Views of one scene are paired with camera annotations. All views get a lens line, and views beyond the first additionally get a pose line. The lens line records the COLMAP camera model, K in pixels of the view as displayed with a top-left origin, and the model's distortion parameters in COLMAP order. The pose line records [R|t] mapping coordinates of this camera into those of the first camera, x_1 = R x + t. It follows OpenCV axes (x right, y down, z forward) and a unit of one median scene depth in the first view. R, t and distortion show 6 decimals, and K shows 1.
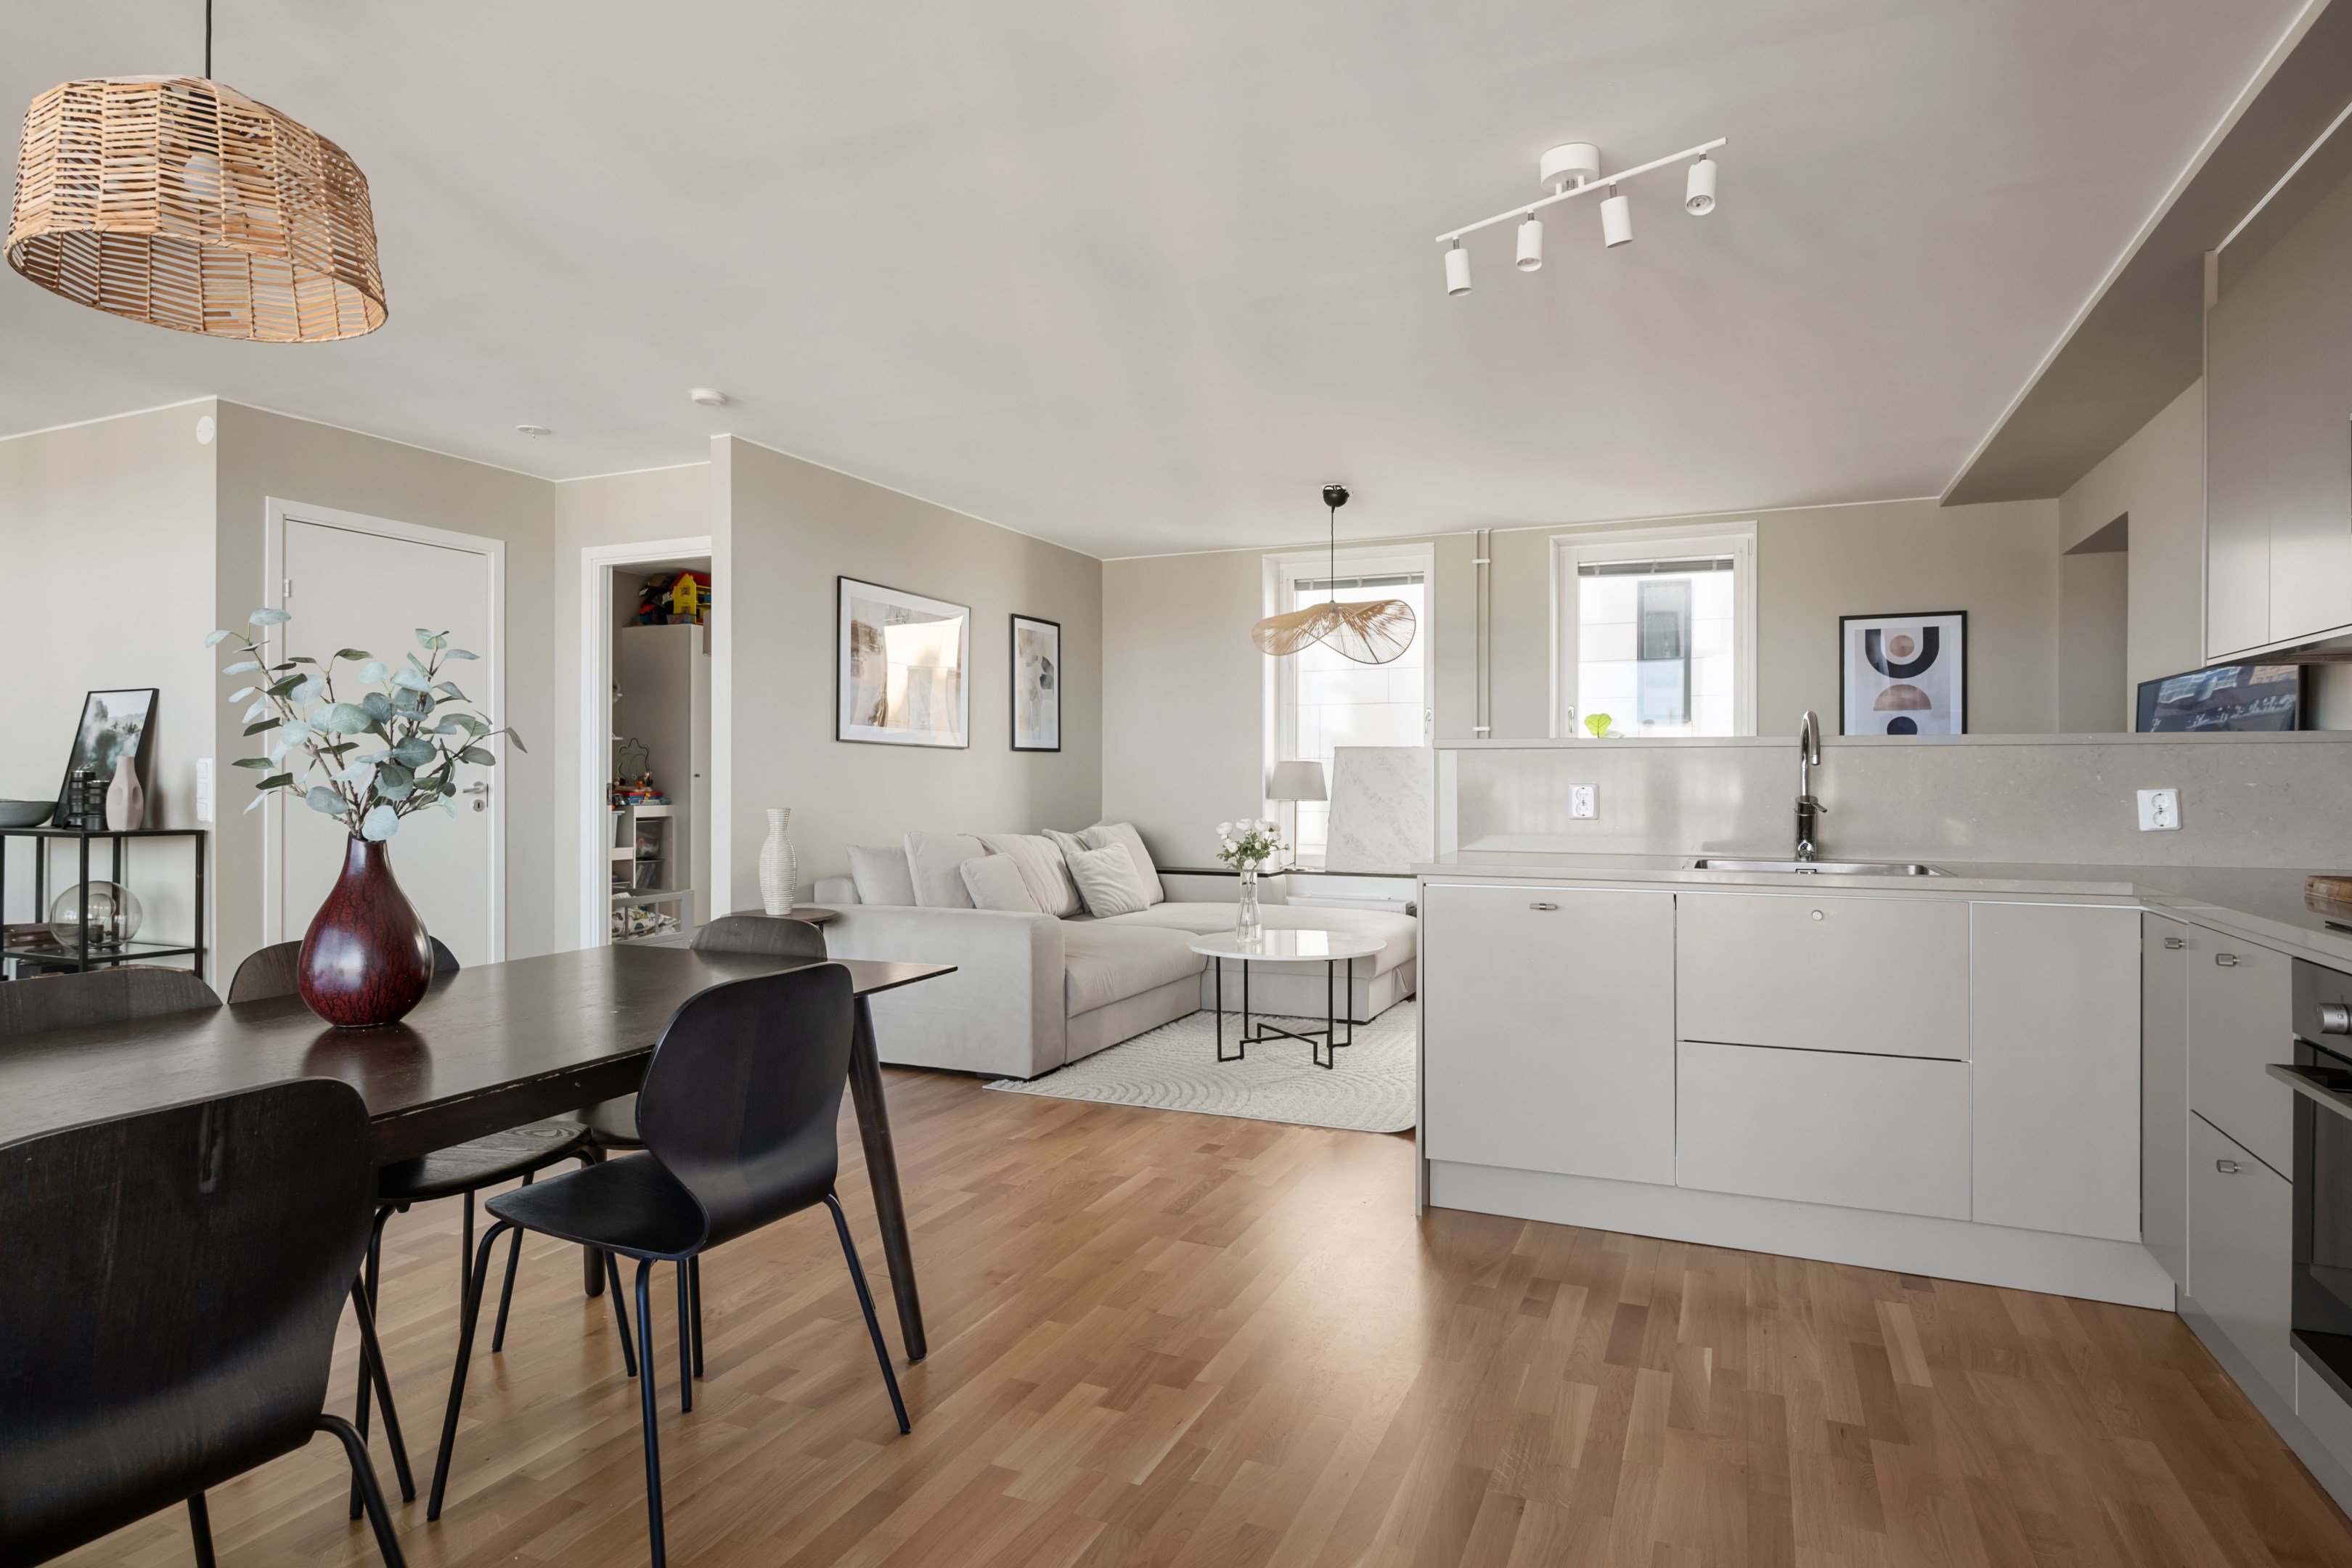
lens RADIAL K [[1289.2, 0, 1176.0], [0, 1289.2, 784.0], [0, 0, 1]] dist [-0.003253, -0.000366]
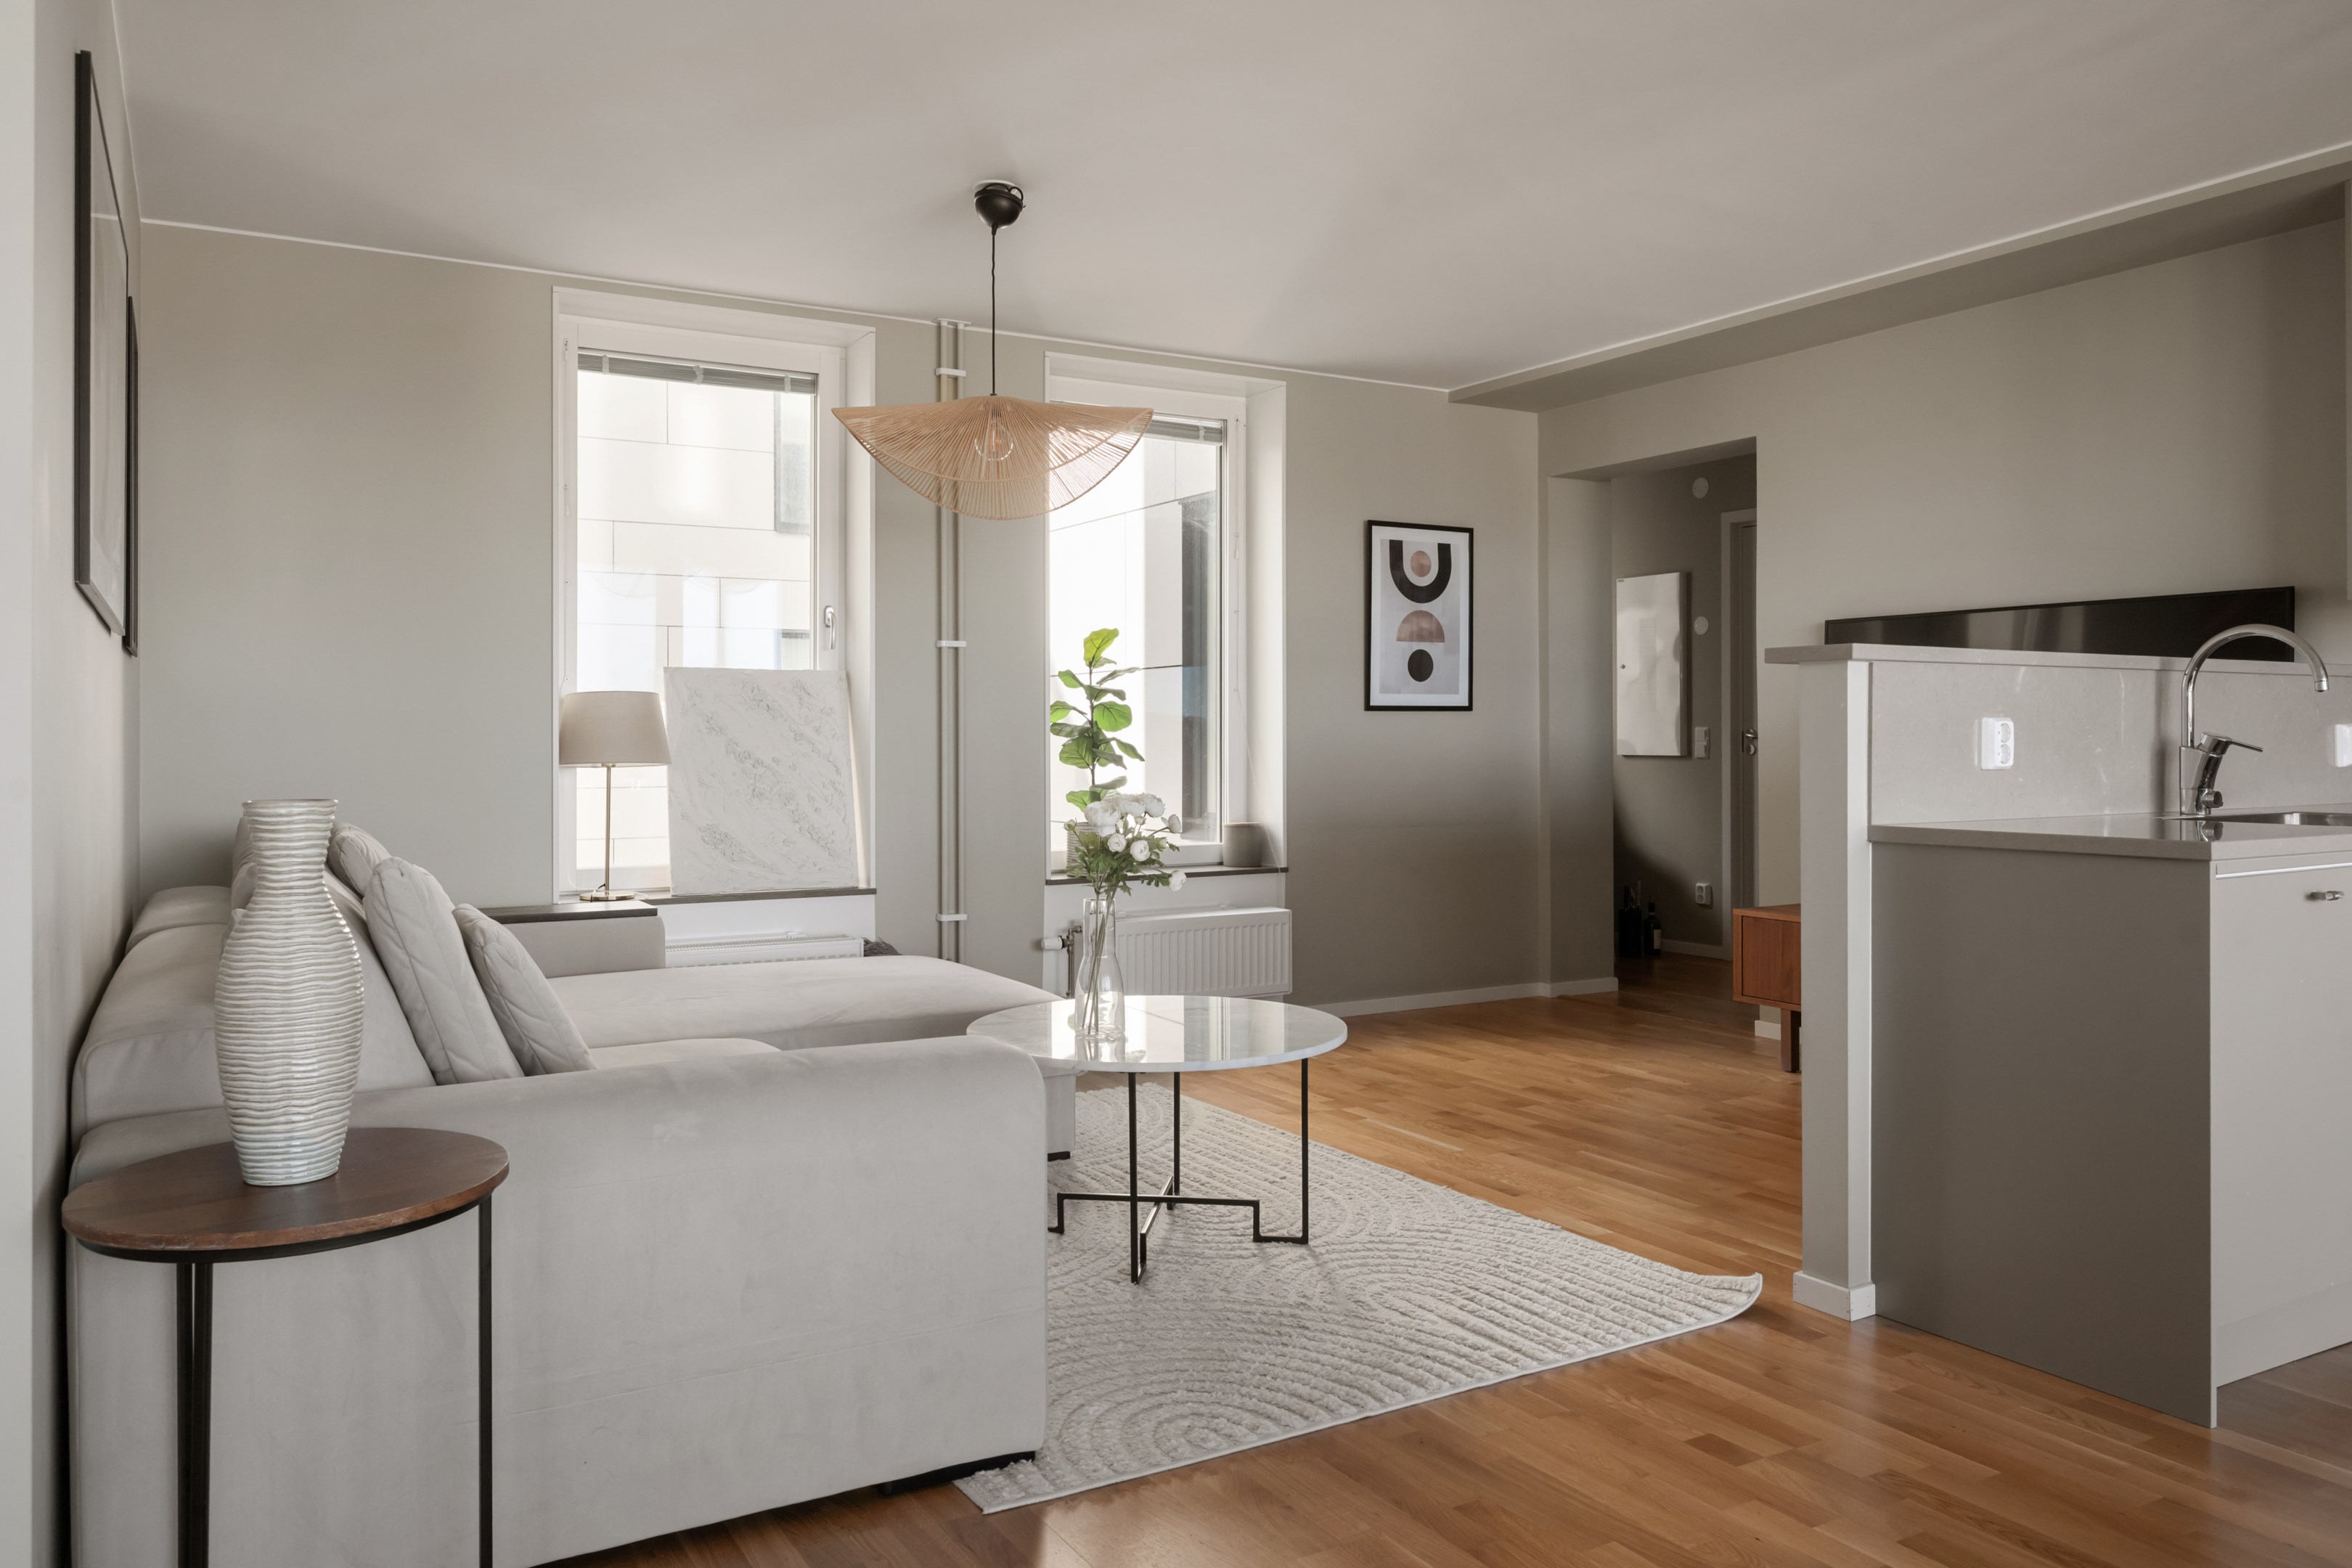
lens RADIAL K [[1661.0, 0, 1181.4], [0, 1661.0, 730.7], [0, 0, 1]] dist [-0.001700, 0.004341]
pose [[0.582648, 0.001701, 0.812722, -0.392066], [0.007561, 0.999943, -0.007513, 0.006647], [-0.812689, 0.010522, 0.582603, 0.509035]]
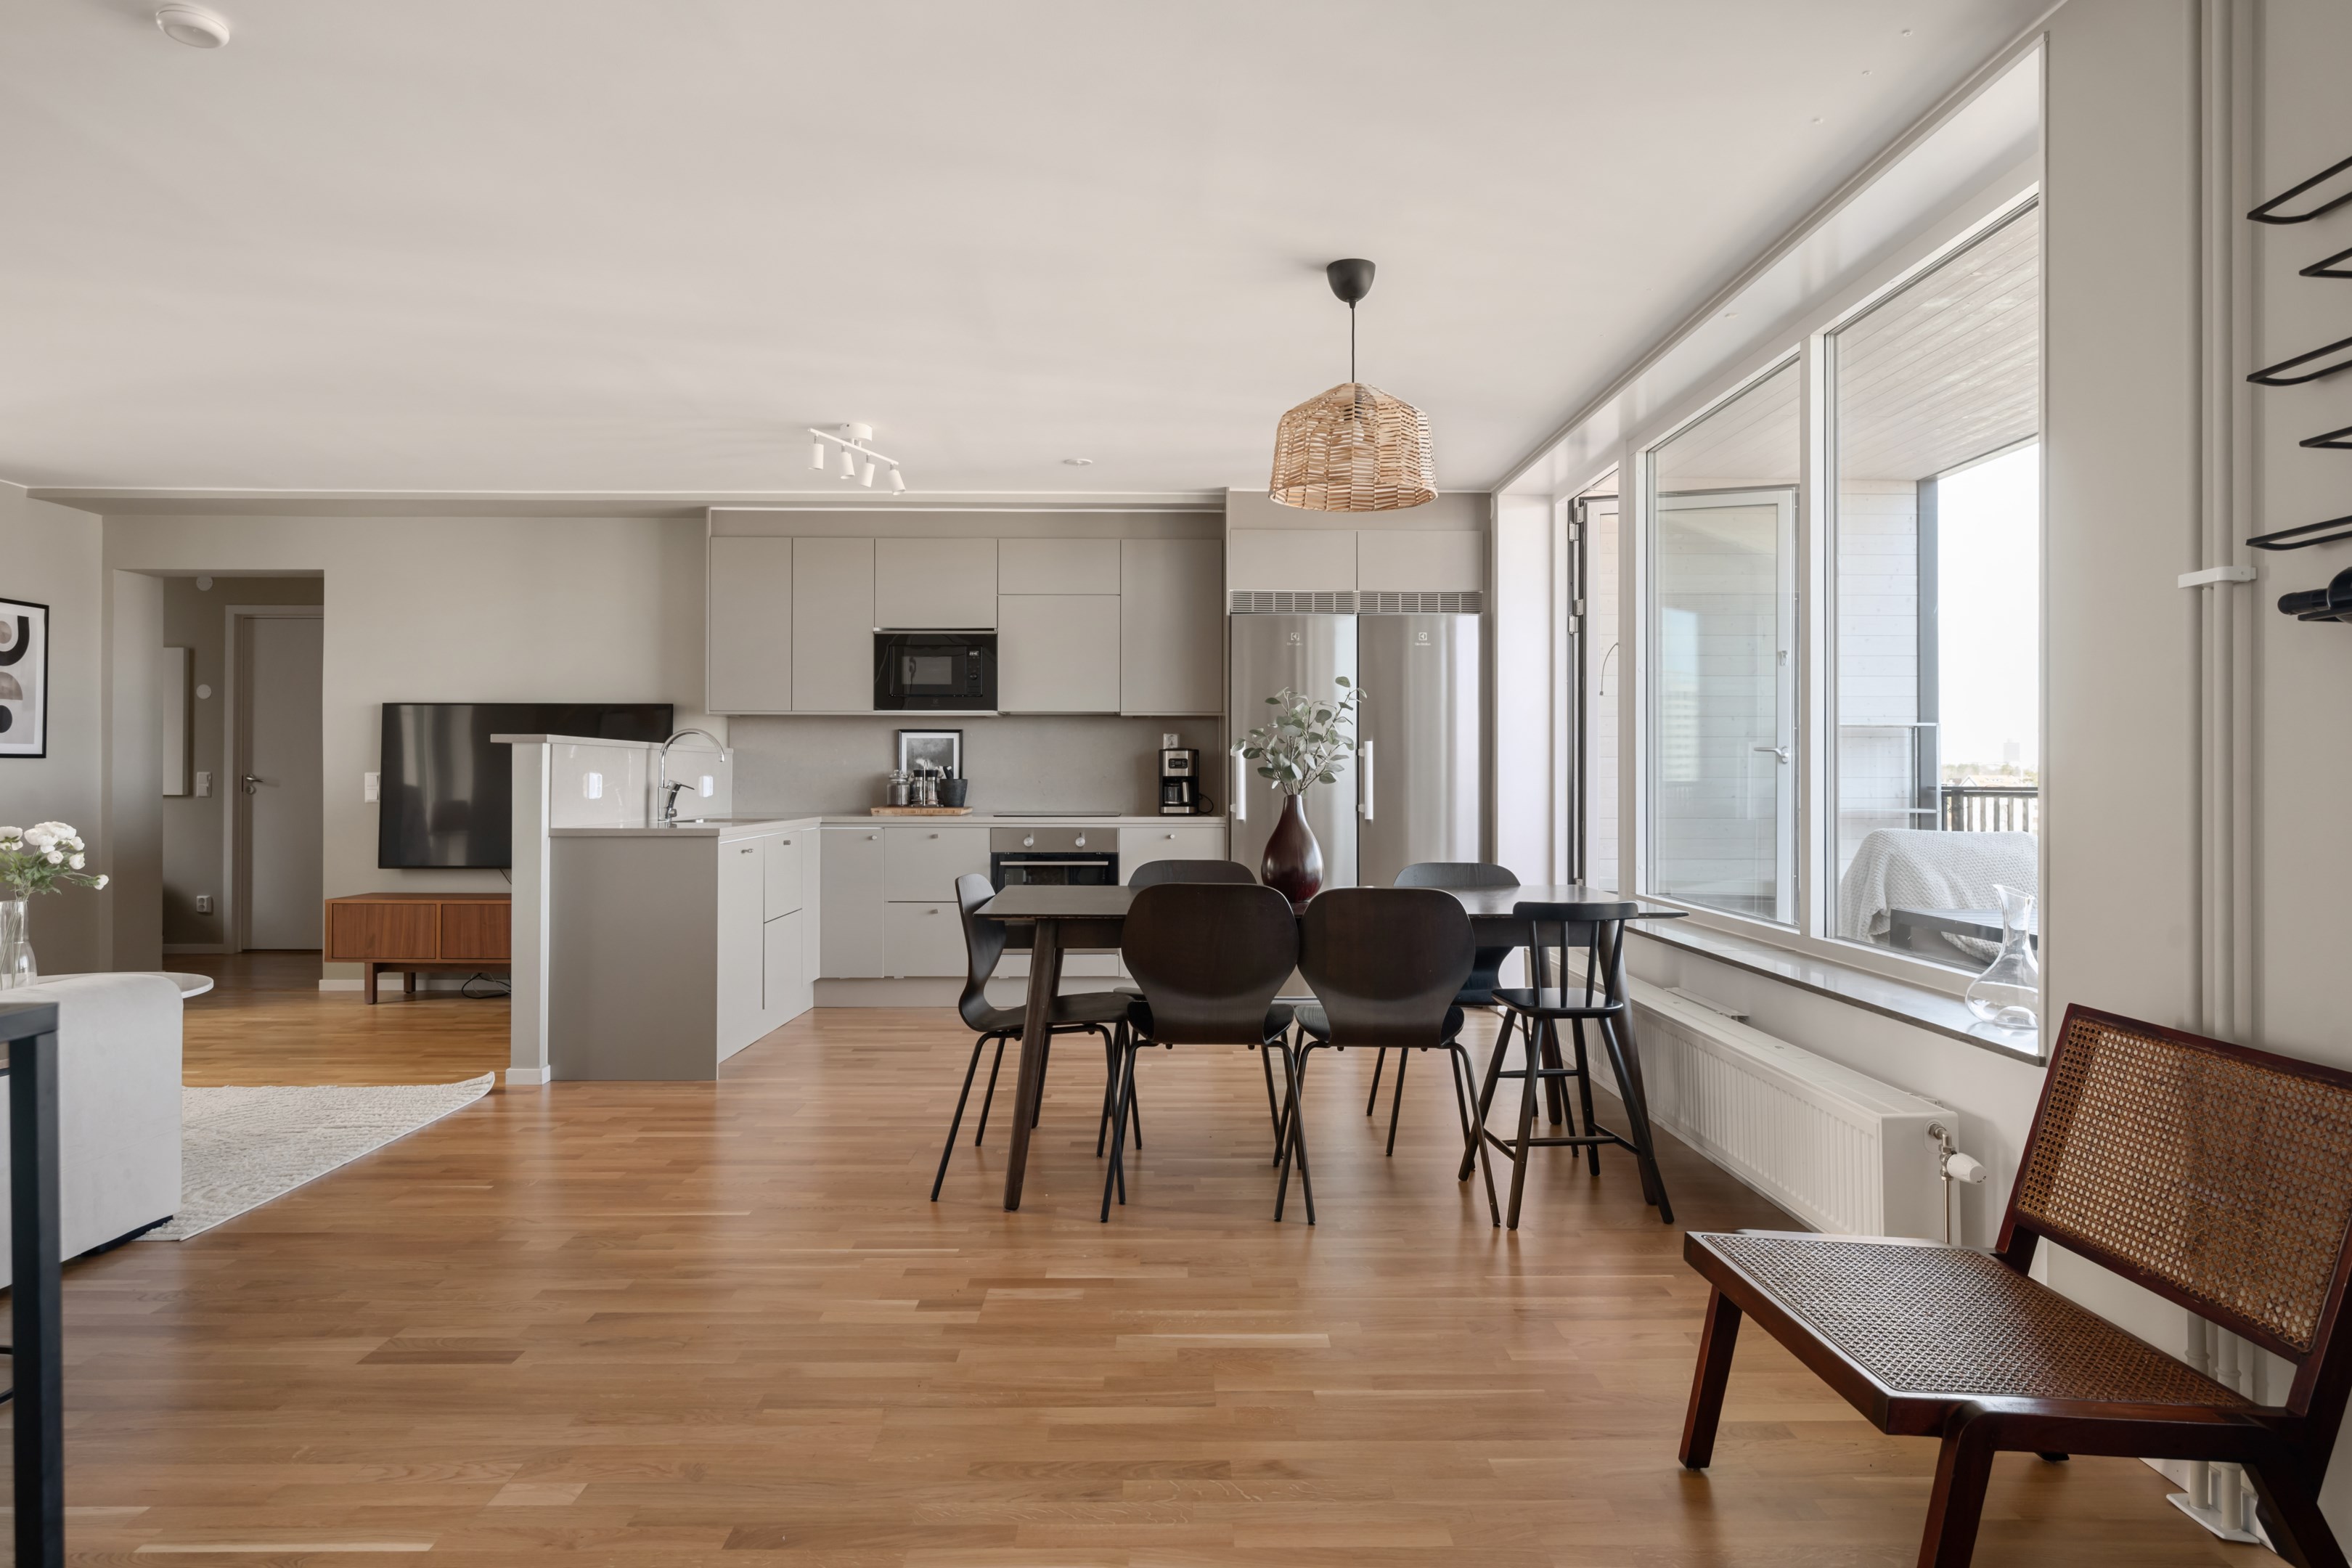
lens RADIAL K [[1395.1, 0, 1180.7], [0, 1395.1, 770.8], [0, 0, 1]] dist [-0.002638, -0.000172]
pose [[-0.421545, 0.004032, 0.906798, -0.760609], [0.003628, 0.999990, -0.002759, 0.002957], [-0.906800, 0.002126, -0.421555, 0.642570]]
